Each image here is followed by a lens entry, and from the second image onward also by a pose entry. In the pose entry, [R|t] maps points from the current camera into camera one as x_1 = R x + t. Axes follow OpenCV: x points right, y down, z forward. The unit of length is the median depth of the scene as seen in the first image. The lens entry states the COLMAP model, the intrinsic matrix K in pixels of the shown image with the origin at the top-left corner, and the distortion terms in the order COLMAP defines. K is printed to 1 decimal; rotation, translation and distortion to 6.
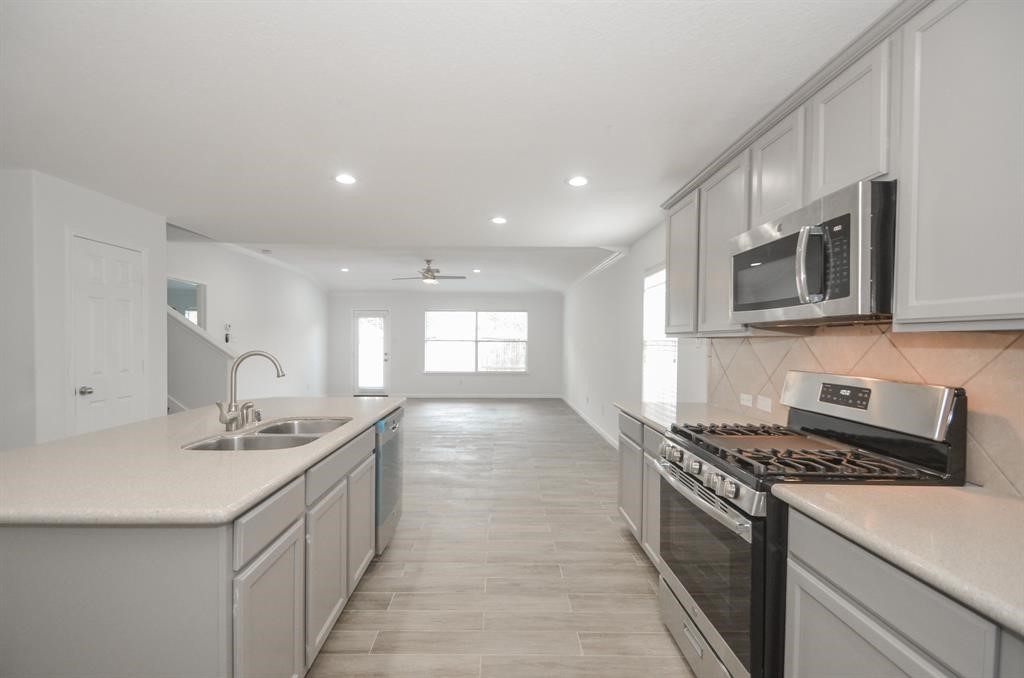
lens RADIAL K [[453.9, 0, 488.3], [0, 453.9, 340.8], [0, 0, 1]] dist [-0.000085, -0.000355]
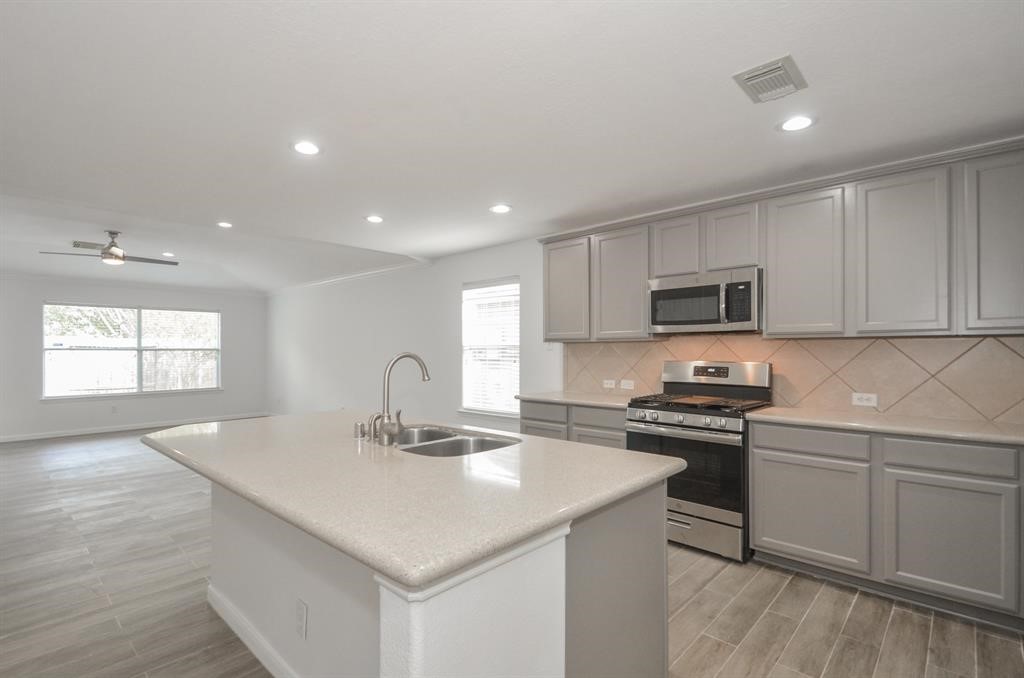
lens RADIAL K [[493.1, 0, 507.5], [0, 493.1, 353.6], [0, 0, 1]] dist [-0.002985, -0.000984]
pose [[0.670643, -0.010703, 0.741703, -0.290950], [0.005811, 0.999941, 0.009176, 0.004457], [-0.741757, -0.001844, 0.670666, 0.054019]]
